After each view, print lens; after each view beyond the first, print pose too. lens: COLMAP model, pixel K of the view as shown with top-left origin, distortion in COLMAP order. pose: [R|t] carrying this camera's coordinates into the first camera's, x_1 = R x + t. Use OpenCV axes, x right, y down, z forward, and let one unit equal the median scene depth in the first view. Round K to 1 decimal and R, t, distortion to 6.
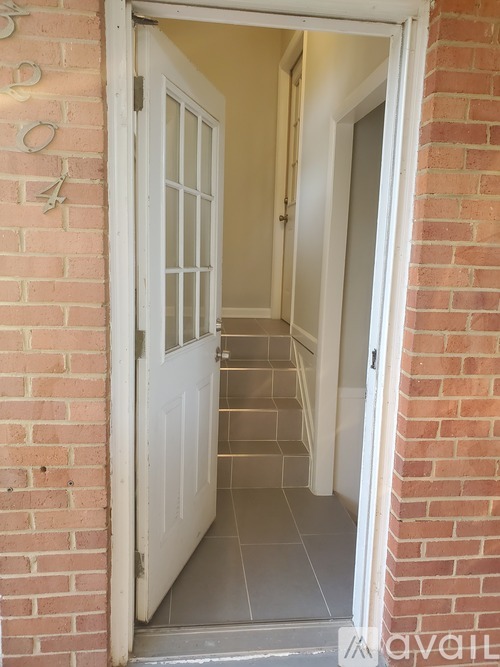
lens RADIAL K [[509.3, 0, 250.0], [0, 509.3, 333.5], [0, 0, 1]] dist [0.275943, 0.000390]
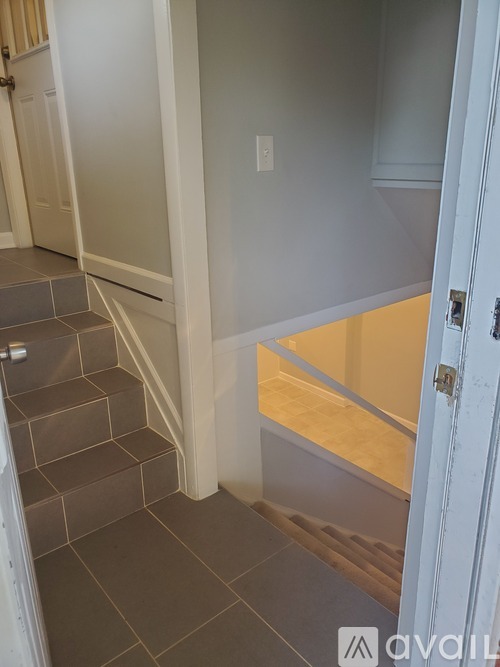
lens RADIAL K [[517.0, 0, 250.0], [0, 517.0, 333.5], [0, 0, 1]] dist [0.007100, 0.002703]
pose [[0.829857, -0.232958, 0.507019, -0.096469], [0.134957, 0.965495, 0.222723, -0.040479], [-0.541409, -0.116403, 0.832662, 0.363387]]
